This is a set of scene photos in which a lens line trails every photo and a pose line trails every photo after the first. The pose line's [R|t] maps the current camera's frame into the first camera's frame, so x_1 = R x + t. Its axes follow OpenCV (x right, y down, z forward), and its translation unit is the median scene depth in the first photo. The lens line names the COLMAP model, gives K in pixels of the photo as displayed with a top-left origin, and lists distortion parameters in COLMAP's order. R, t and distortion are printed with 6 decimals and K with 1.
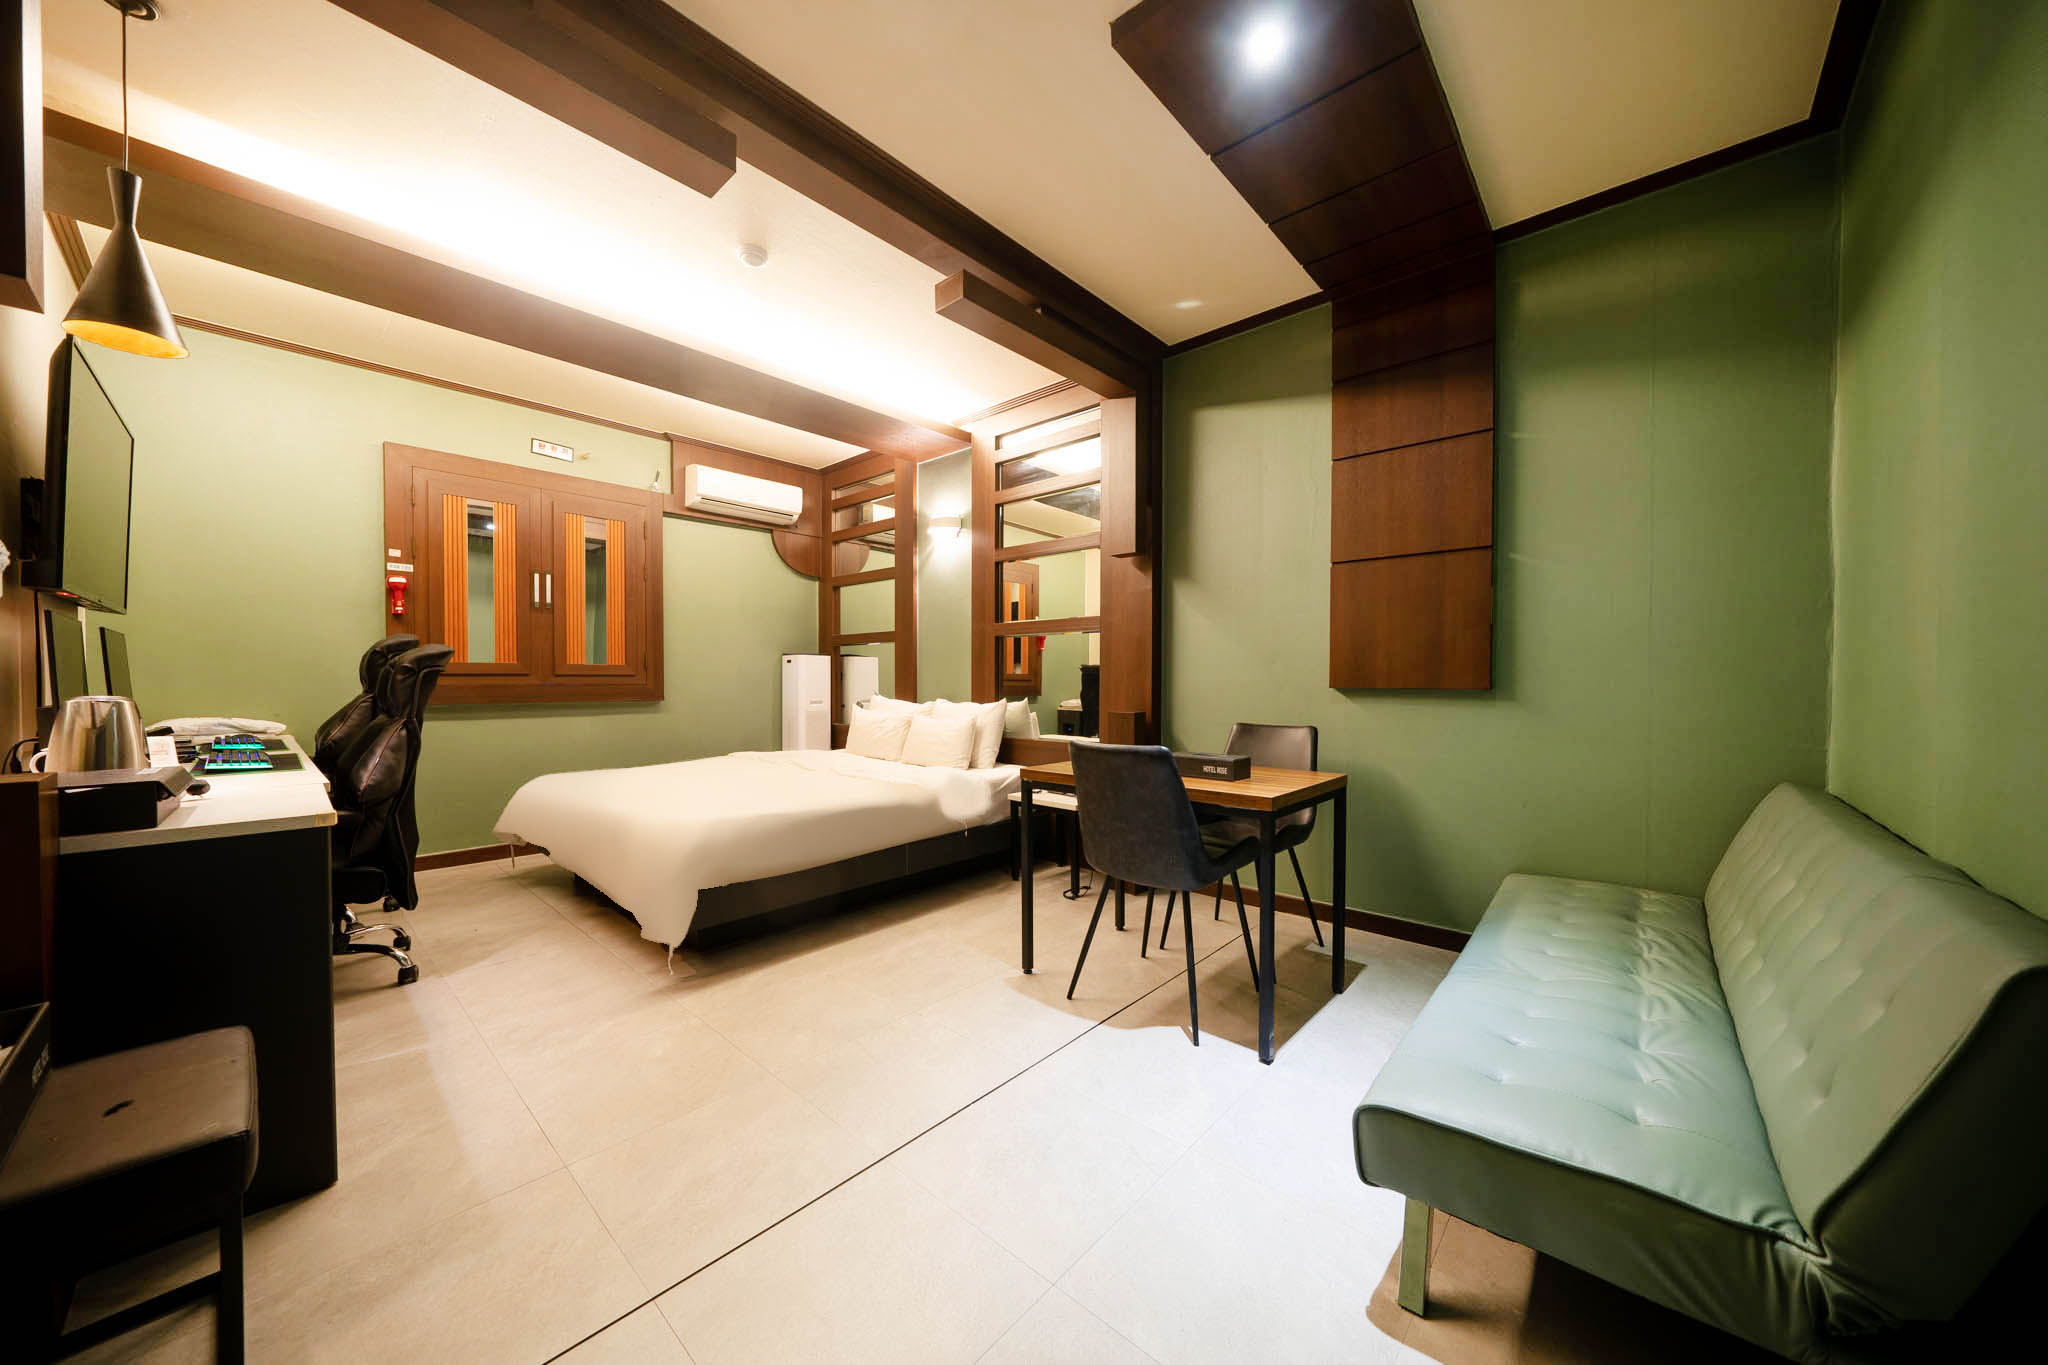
lens RADIAL K [[700.1, 0, 1024.0], [0, 700.1, 682.5], [0, 0, 1]] dist [0.000173, -0.000041]
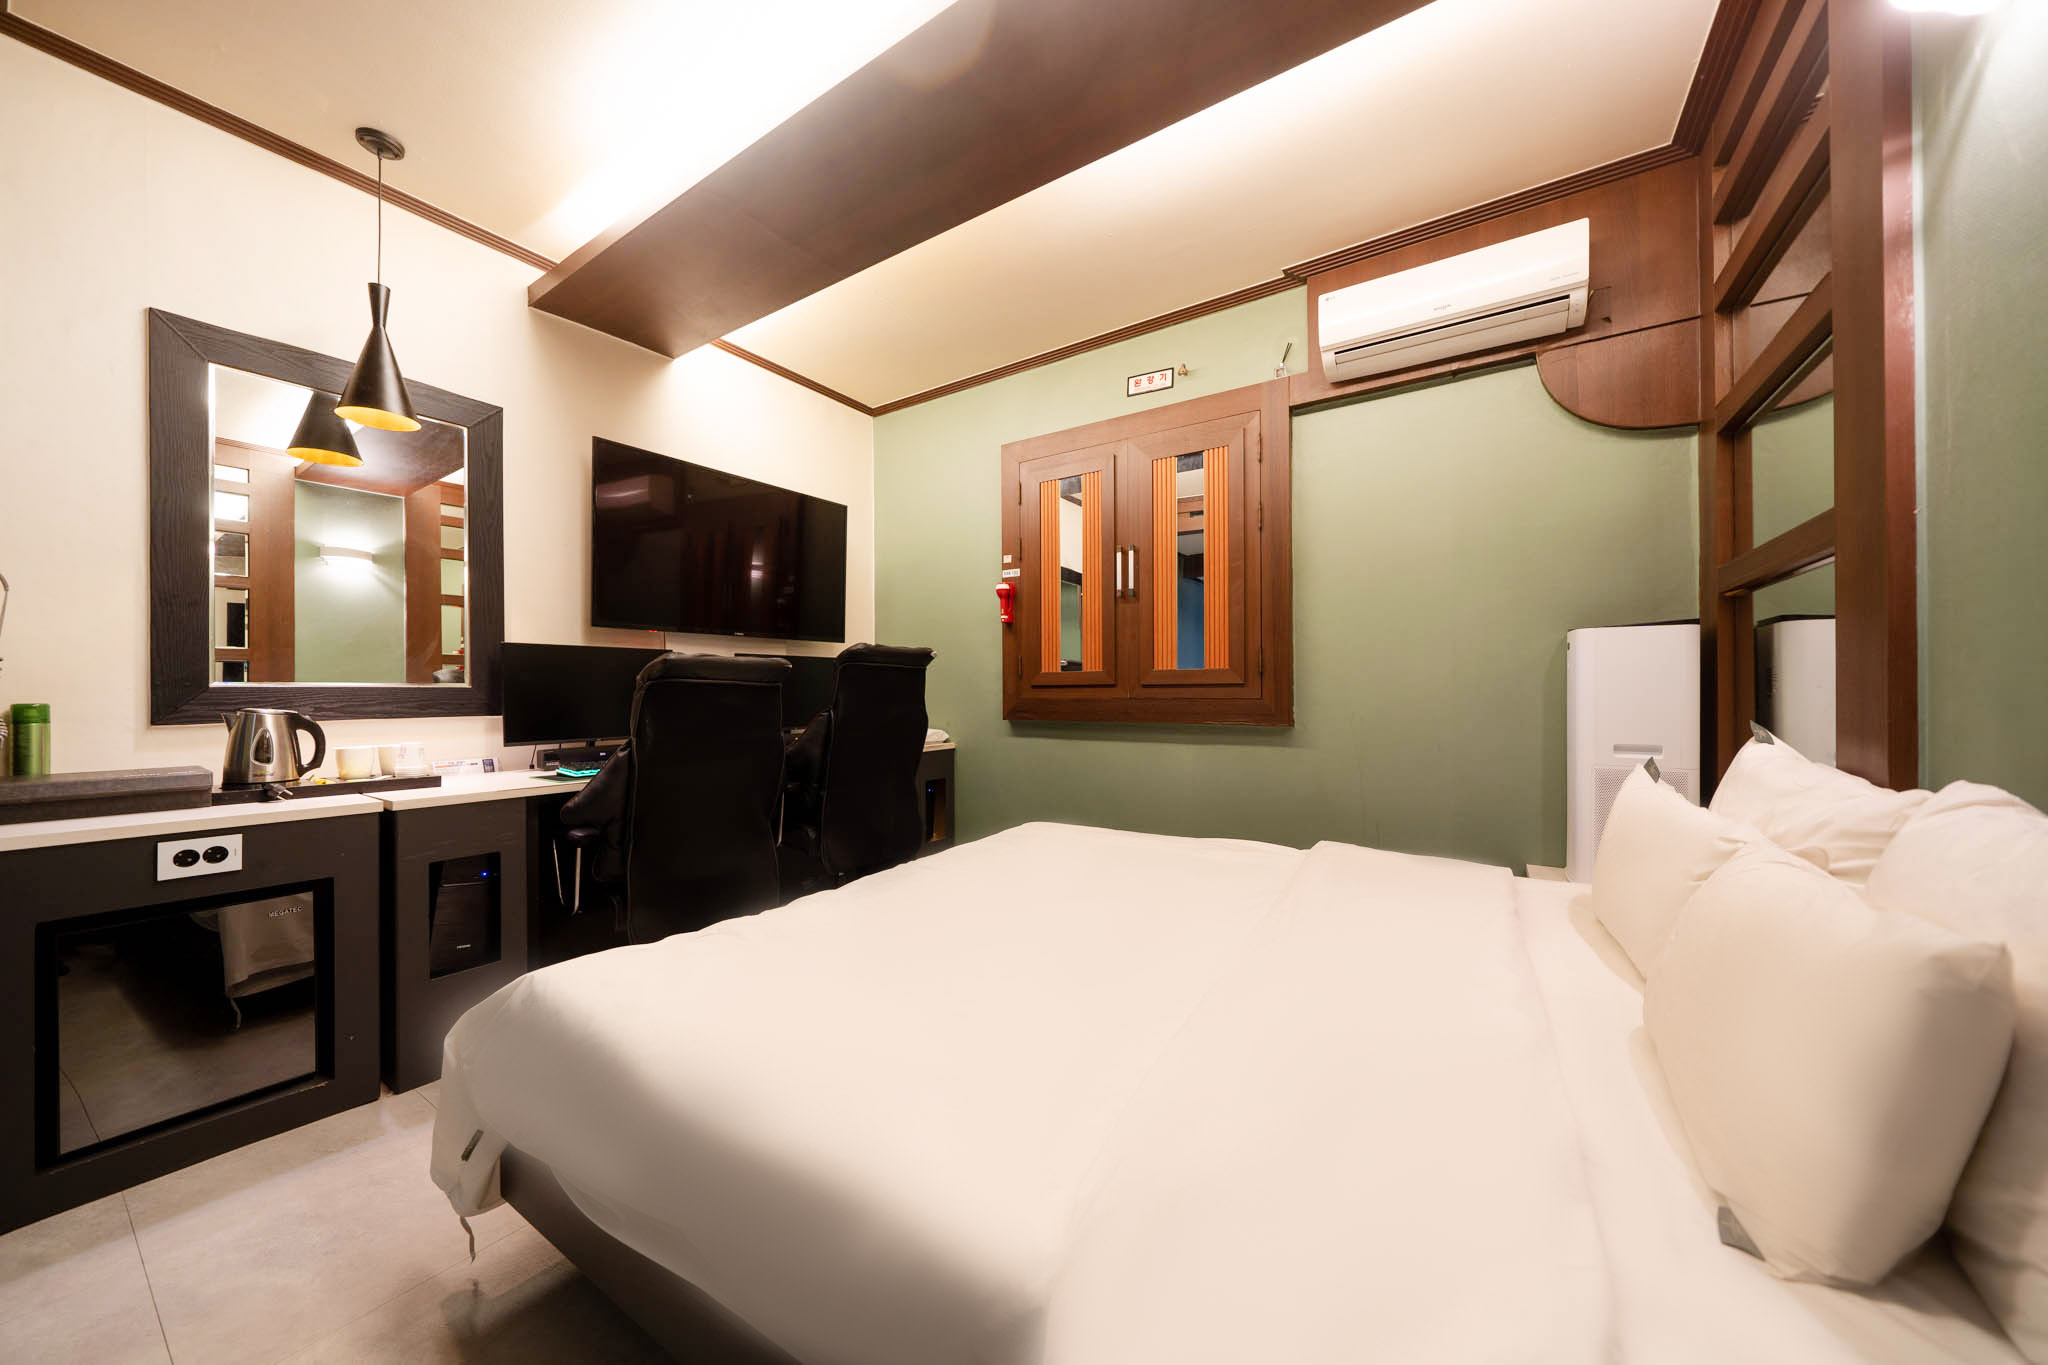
lens RADIAL K [[703.1, 0, 1153.4], [0, 703.1, 683.4], [0, 0, 1]] dist [0.000191, 0.000008]
pose [[0.139283, -0.003896, -0.990245, 0.063448], [0.002198, 0.999991, -0.003625, -0.010485], [0.990250, -0.001671, 0.139290, 0.918852]]
